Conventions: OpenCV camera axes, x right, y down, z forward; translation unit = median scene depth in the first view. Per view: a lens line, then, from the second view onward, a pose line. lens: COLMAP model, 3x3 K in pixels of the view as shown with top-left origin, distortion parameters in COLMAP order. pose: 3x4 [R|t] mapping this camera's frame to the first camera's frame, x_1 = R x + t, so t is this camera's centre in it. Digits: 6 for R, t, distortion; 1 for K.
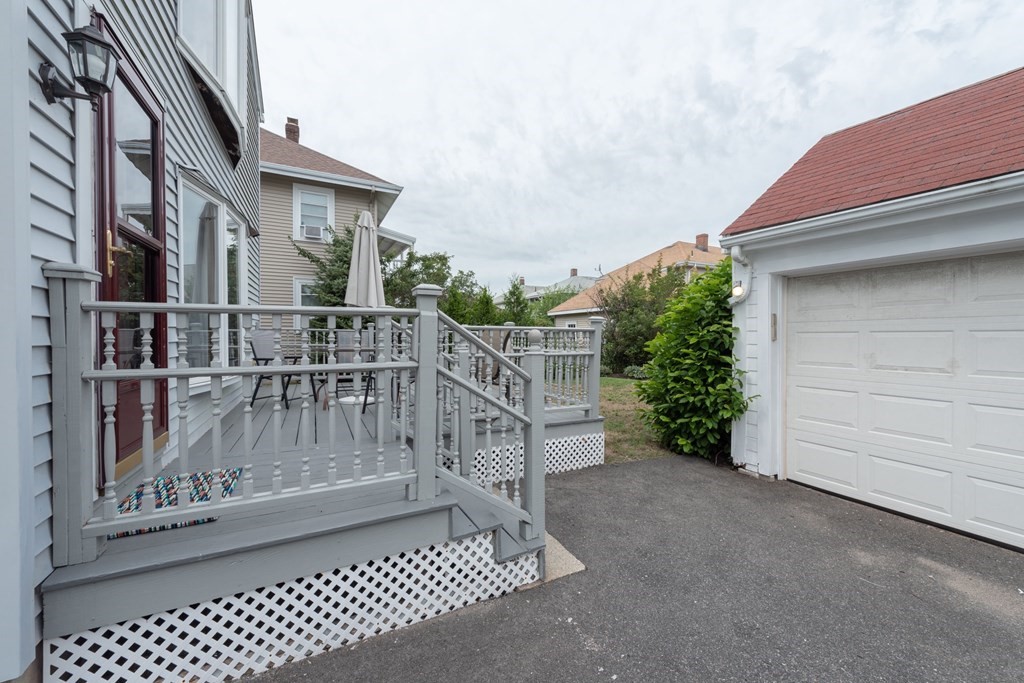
lens RADIAL K [[386.7, 0, 512.6], [0, 386.7, 328.1], [0, 0, 1]] dist [0.000015, -0.000117]
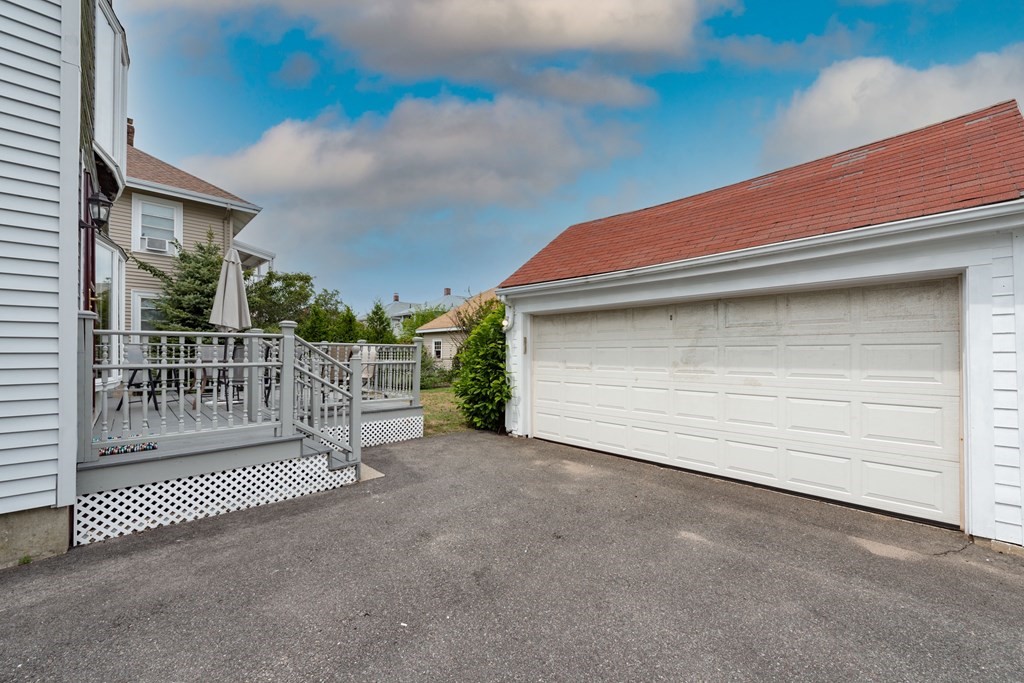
lens RADIAL K [[389.7, 0, 515.2], [0, 389.7, 345.8], [0, 0, 1]] dist [0.001033, 0.000013]
pose [[0.952107, 0.006470, 0.305695, 0.124970], [-0.007102, 0.999974, 0.000957, -0.001407], [-0.305681, -0.003083, 0.952129, -0.571595]]
